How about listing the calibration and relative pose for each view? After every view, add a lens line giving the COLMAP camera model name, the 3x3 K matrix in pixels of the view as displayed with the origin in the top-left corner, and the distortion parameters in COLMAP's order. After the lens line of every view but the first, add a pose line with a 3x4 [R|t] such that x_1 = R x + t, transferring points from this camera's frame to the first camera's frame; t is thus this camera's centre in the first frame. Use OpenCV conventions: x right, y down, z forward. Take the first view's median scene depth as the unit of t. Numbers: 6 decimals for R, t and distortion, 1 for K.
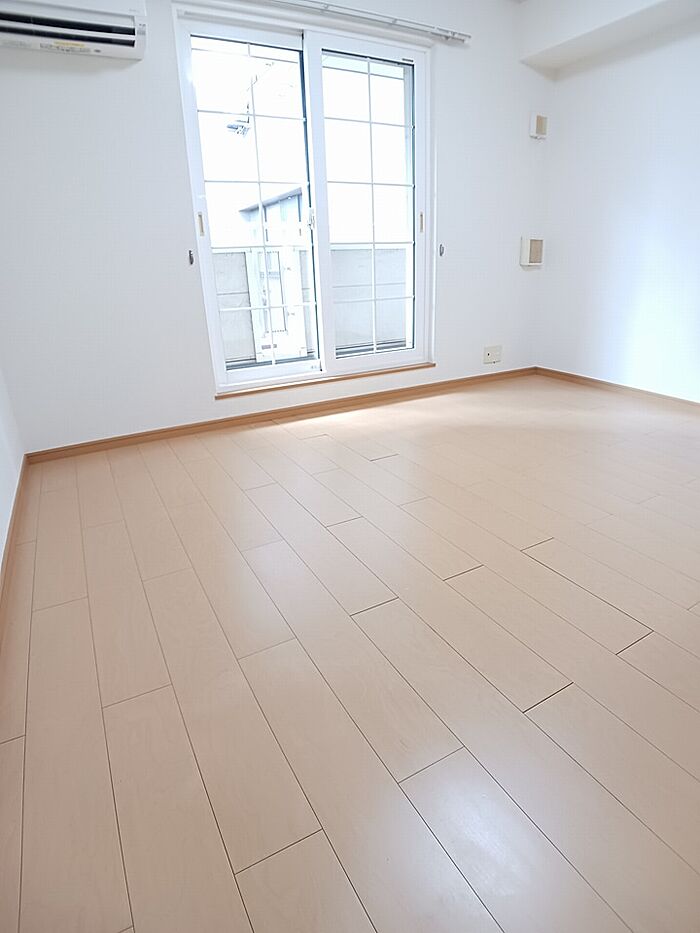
lens RADIAL K [[510.5, 0, 347.9], [0, 510.5, 457.4], [0, 0, 1]] dist [-0.065239, -0.000770]
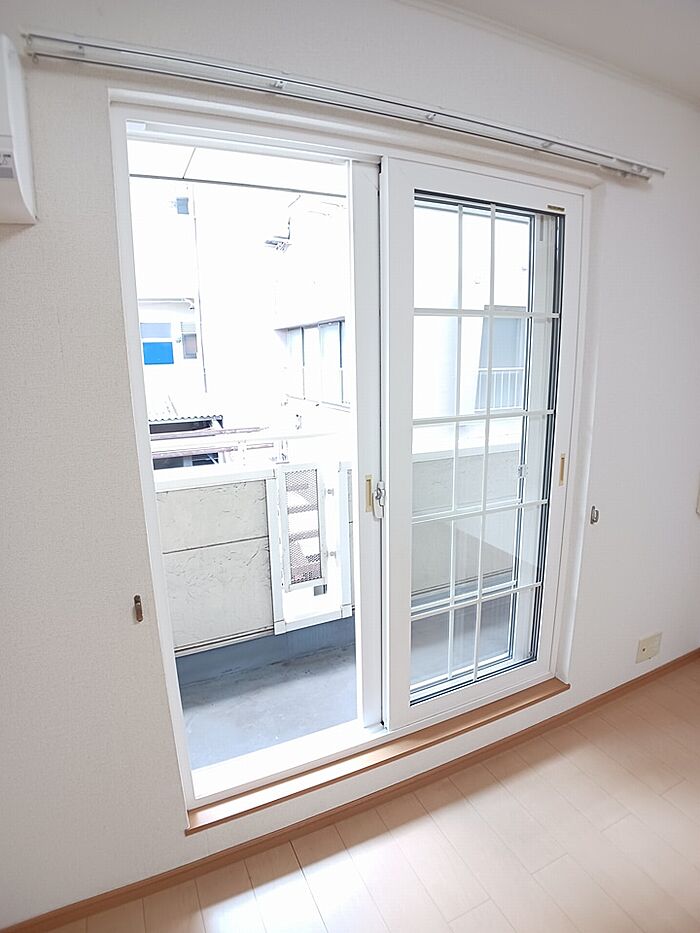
lens RADIAL K [[510.5, 0, 350.0], [0, 510.5, 475.1], [0, 0, 1]] dist [-0.065239, -0.000770]
pose [[0.998007, 0.036505, -0.051480, -0.077869], [-0.042959, 0.990528, -0.130421, -0.412485], [0.046231, 0.132372, 0.990121, 0.447339]]
